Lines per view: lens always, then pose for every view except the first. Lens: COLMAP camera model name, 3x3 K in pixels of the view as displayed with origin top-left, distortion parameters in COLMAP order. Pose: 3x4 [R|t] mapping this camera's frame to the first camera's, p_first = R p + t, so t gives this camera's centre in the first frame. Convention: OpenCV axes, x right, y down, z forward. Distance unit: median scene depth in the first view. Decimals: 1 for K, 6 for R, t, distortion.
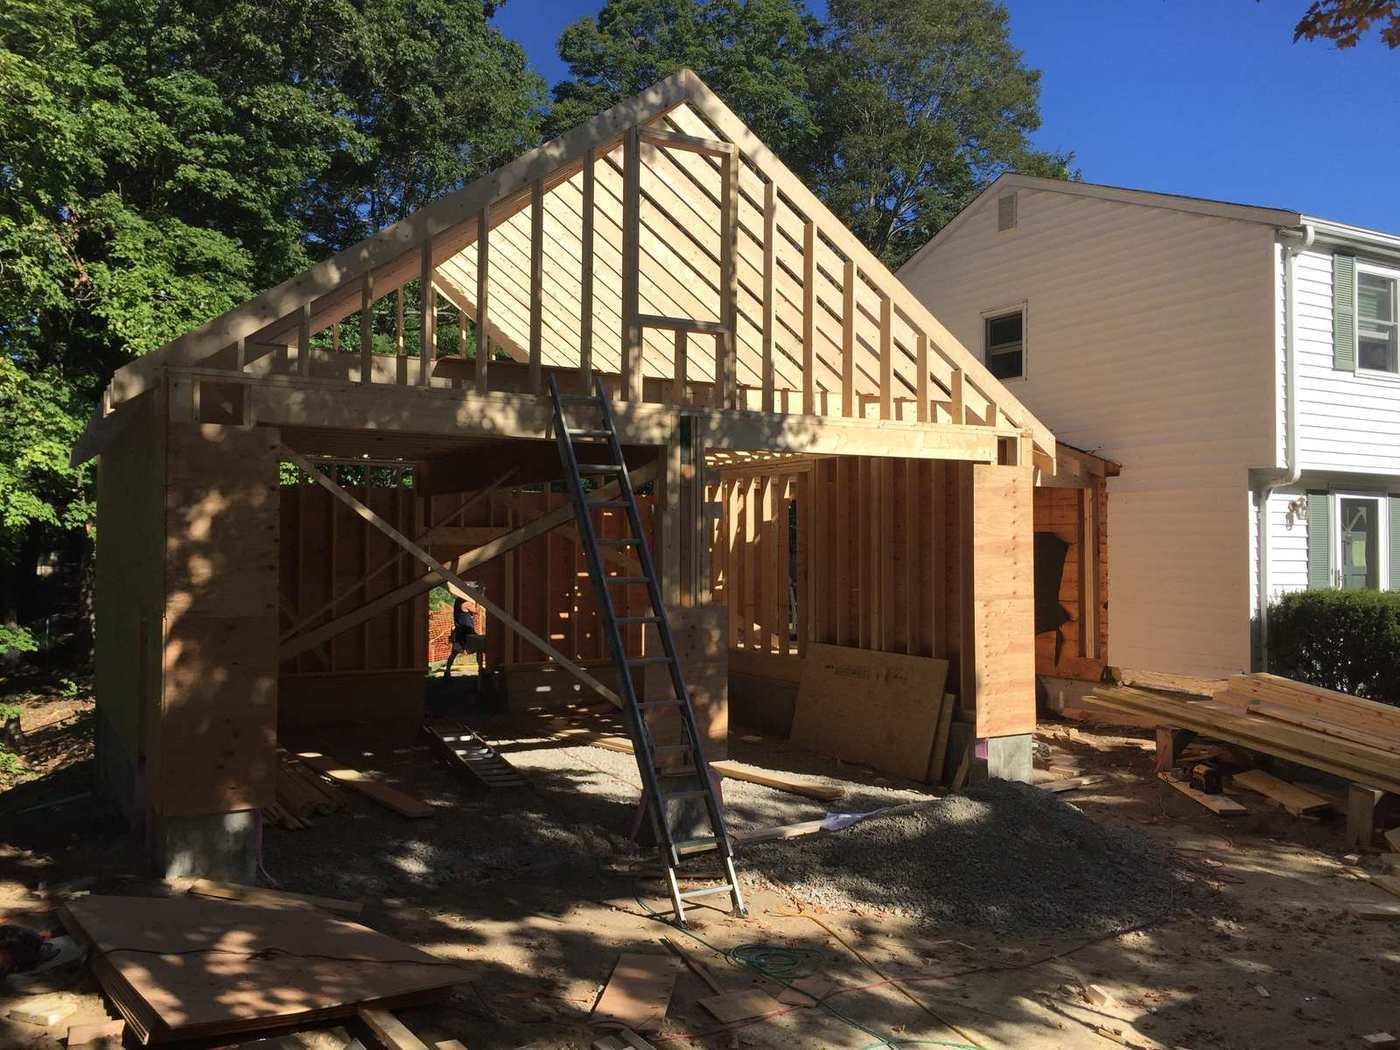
lens RADIAL K [[1144.8, 0, 696.9], [0, 1144.8, 523.1], [0, 0, 1]] dist [0.013704, 0.006457]
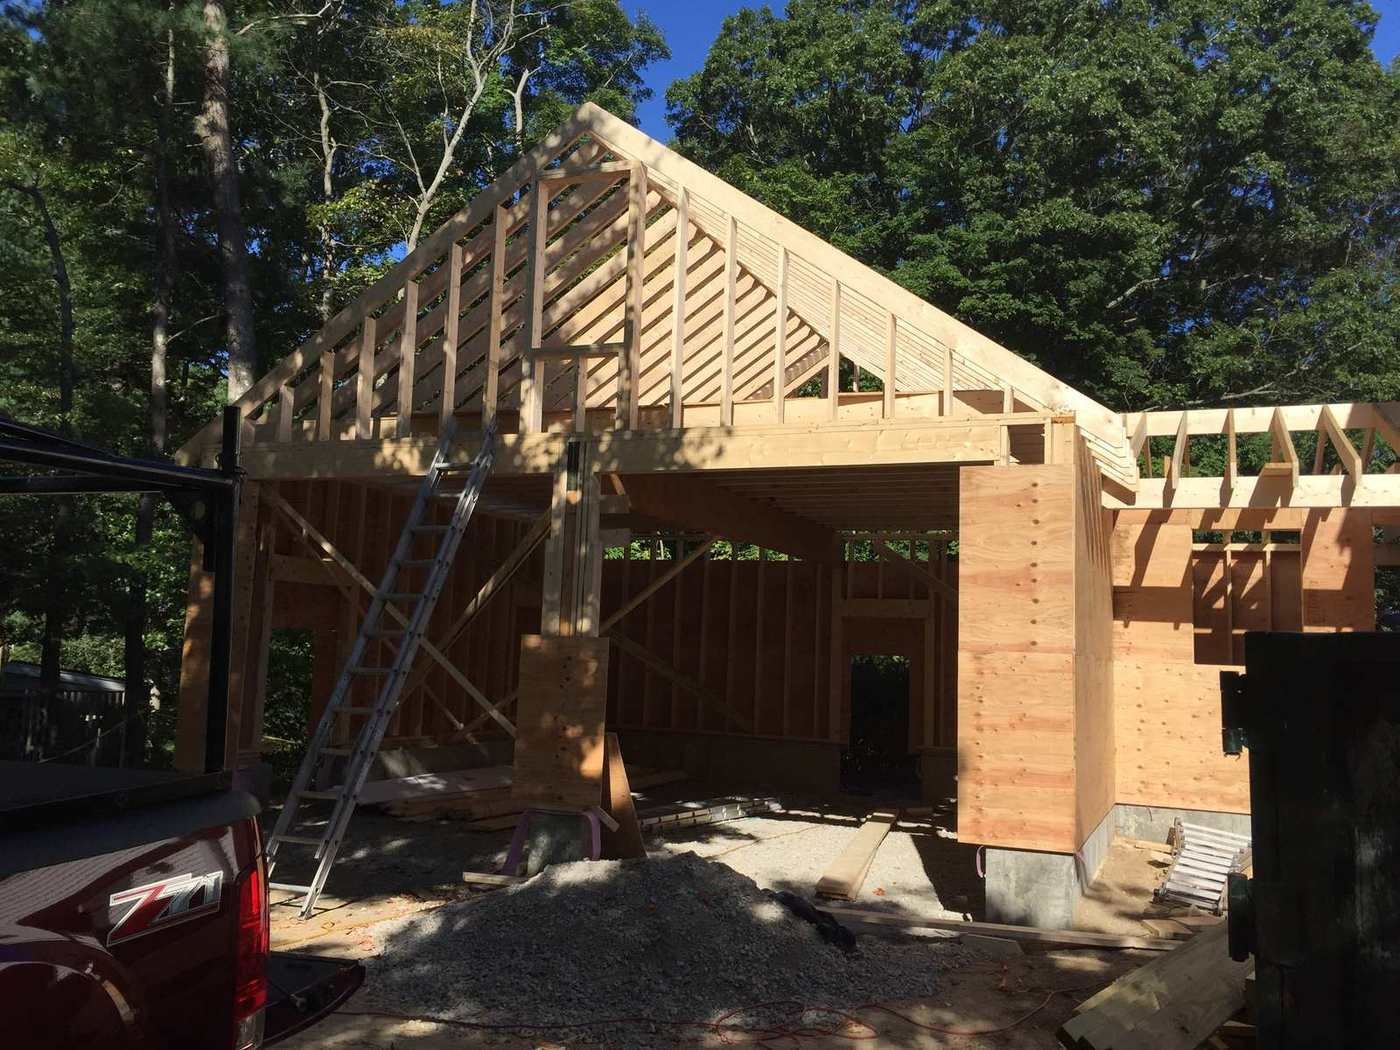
lens RADIAL K [[1146.3, 0, 700.1], [0, 1146.3, 528.9], [0, 0, 1]] dist [0.014855, 0.004114]
pose [[0.639664, -0.061704, -0.766174, 0.765754], [-0.019844, 0.995115, -0.096709, 0.070620], [0.768399, 0.077065, 0.635314, 0.438483]]
